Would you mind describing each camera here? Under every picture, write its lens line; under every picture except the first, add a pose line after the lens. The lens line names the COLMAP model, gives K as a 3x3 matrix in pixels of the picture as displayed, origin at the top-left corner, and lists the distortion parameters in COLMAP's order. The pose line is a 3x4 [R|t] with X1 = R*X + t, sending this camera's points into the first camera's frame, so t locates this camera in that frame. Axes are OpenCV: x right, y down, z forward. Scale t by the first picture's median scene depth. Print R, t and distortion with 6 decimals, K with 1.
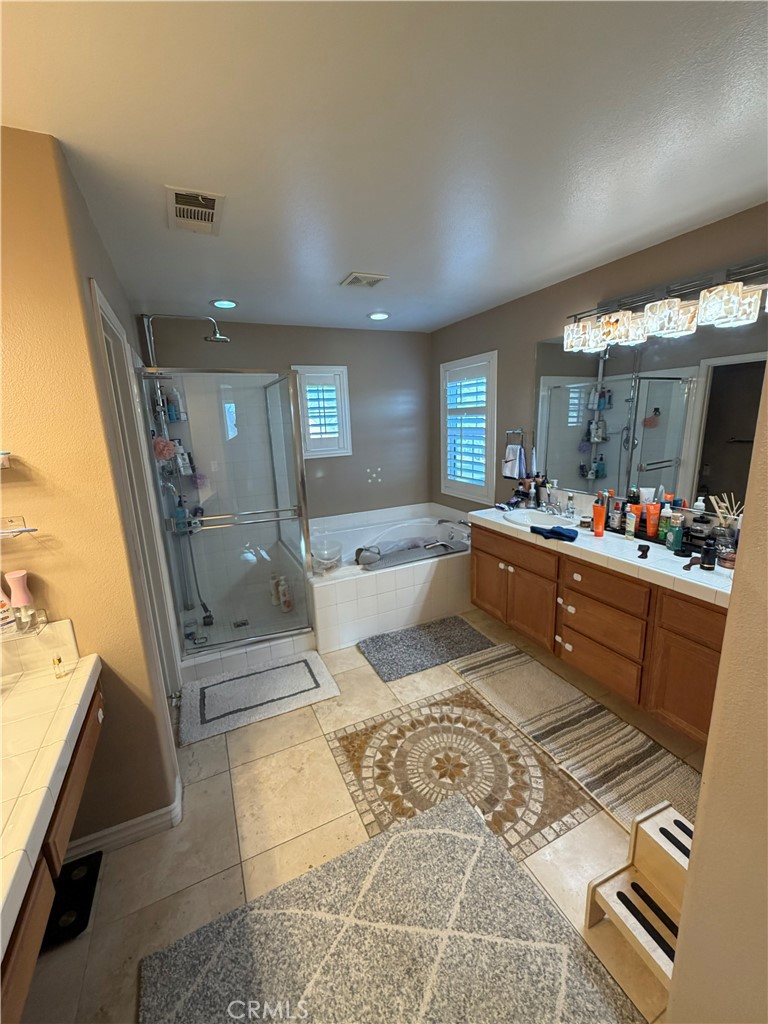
lens RADIAL K [[412.0, 0, 386.3], [0, 412.0, 505.5], [0, 0, 1]] dist [0.007933, 0.000021]
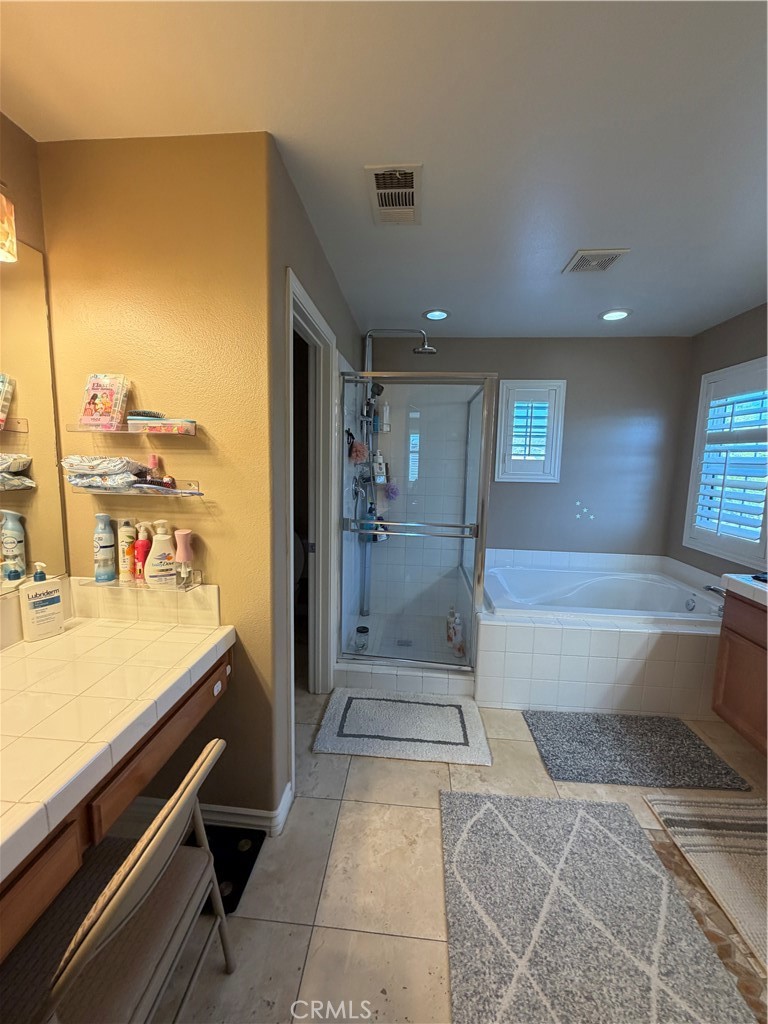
lens RADIAL K [[412.0, 0, 386.3], [0, 412.0, 505.5], [0, 0, 1]] dist [0.007933, 0.000021]
pose [[0.864545, 0.118253, -0.488444, 0.043848], [-0.160265, 0.986050, -0.044944, 0.027820], [0.476316, 0.117136, 0.871437, 0.138844]]
